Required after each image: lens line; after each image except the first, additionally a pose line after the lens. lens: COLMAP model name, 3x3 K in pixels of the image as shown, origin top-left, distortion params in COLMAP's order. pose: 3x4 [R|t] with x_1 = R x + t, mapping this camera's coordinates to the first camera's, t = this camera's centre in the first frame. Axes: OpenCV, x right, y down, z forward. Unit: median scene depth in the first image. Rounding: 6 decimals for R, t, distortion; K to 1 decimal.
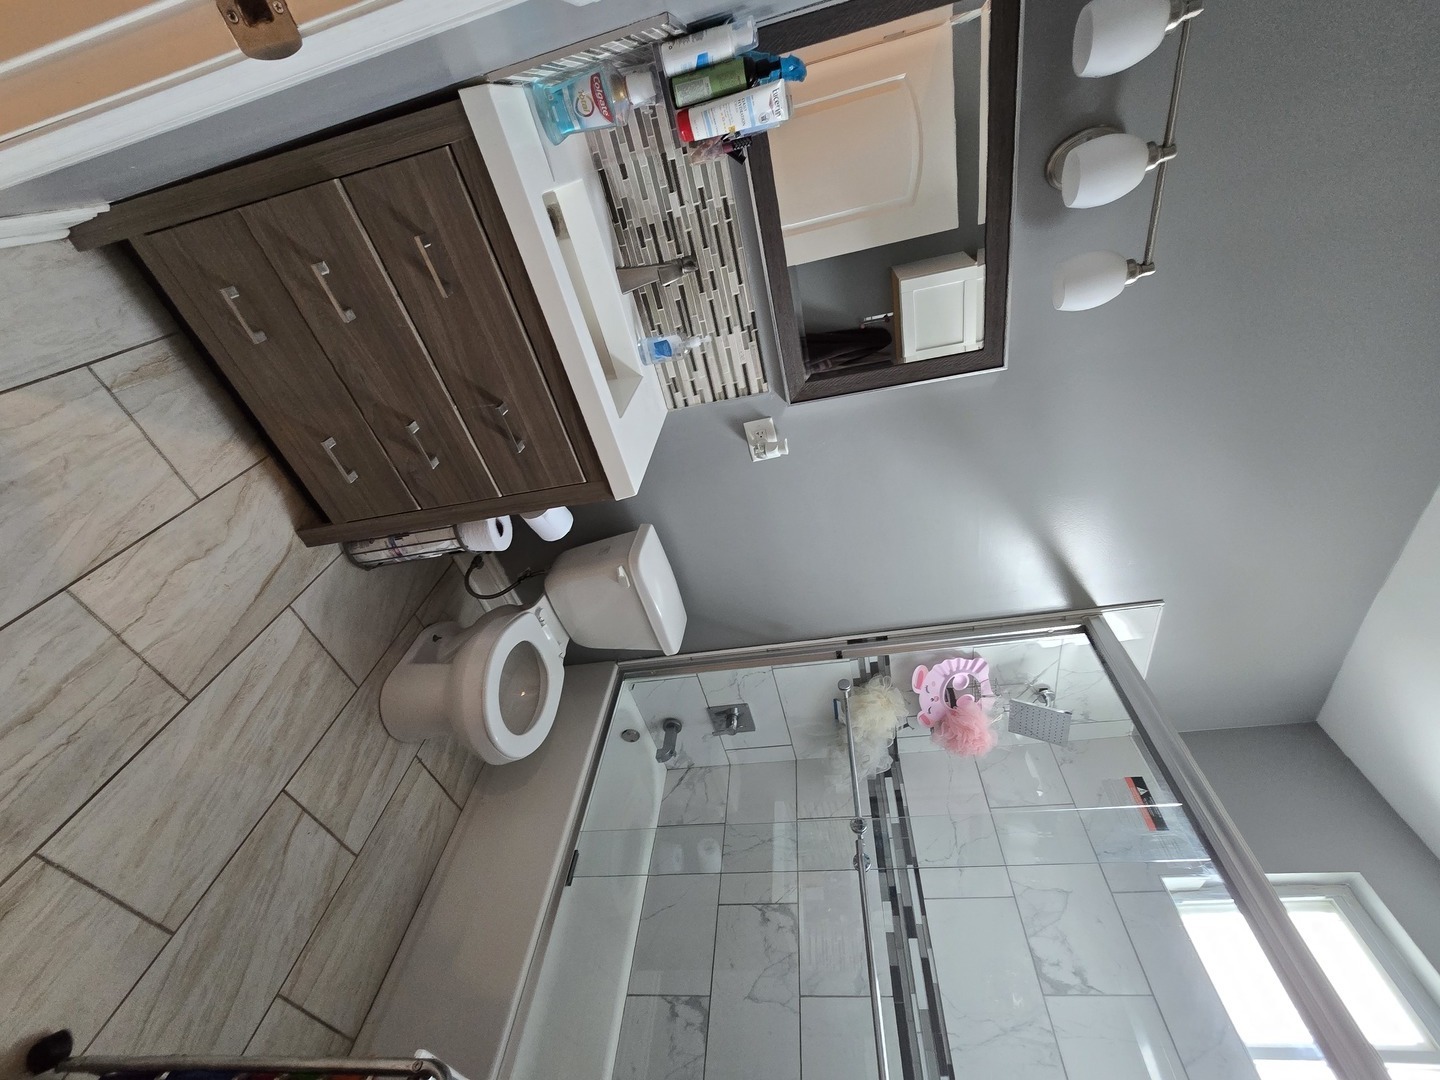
lens RADIAL K [[588.4, 0, 724.8], [0, 588.4, 538.7], [0, 0, 1]] dist [-0.003204, 0.001170]
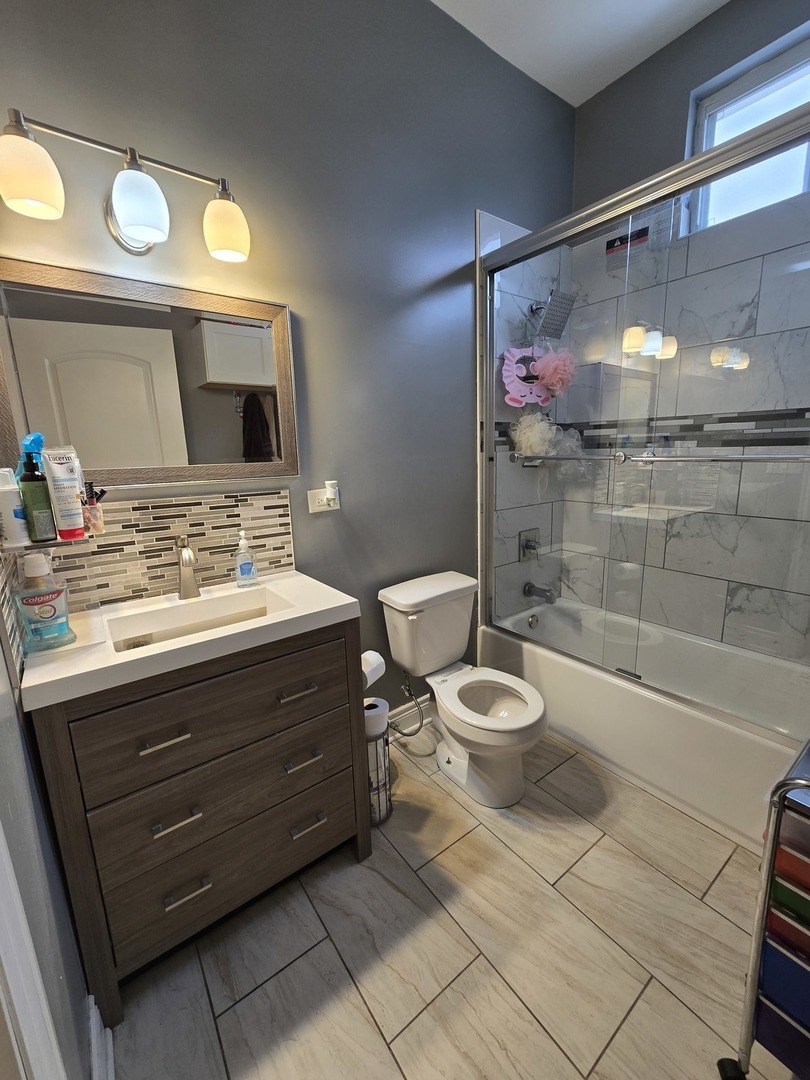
lens RADIAL K [[441.3, 0, 407.6], [0, 441.3, 538.1], [0, 0, 1]] dist [-0.003204, 0.001170]
pose [[0.099877, -0.994997, 0.002245, -0.004711], [0.994177, 0.099886, 0.040433, -0.016664], [-0.040455, -0.001806, 0.999180, 0.019889]]
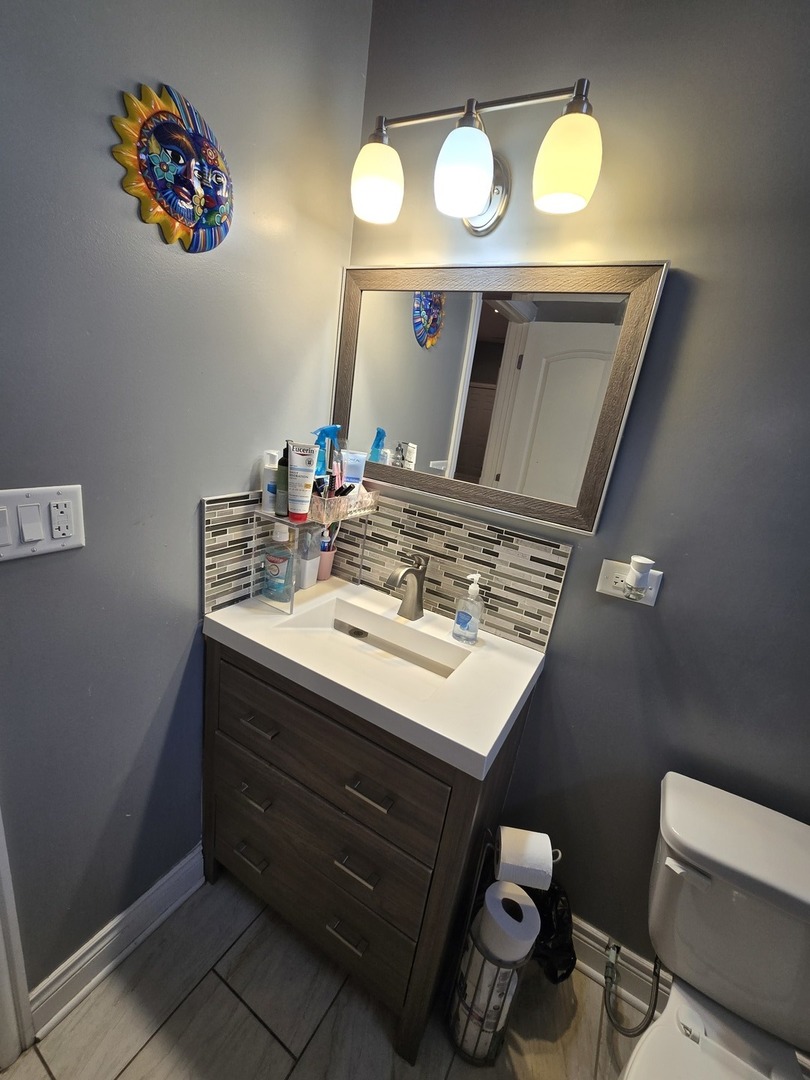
lens RADIAL K [[441.3, 0, 407.1], [0, 441.3, 542.1], [0, 0, 1]] dist [-0.003204, 0.001170]
pose [[0.366998, -0.880083, -0.301273, 0.207329], [0.386886, 0.438942, -0.810955, 0.205141], [0.845950, 0.181061, 0.501583, 0.491640]]
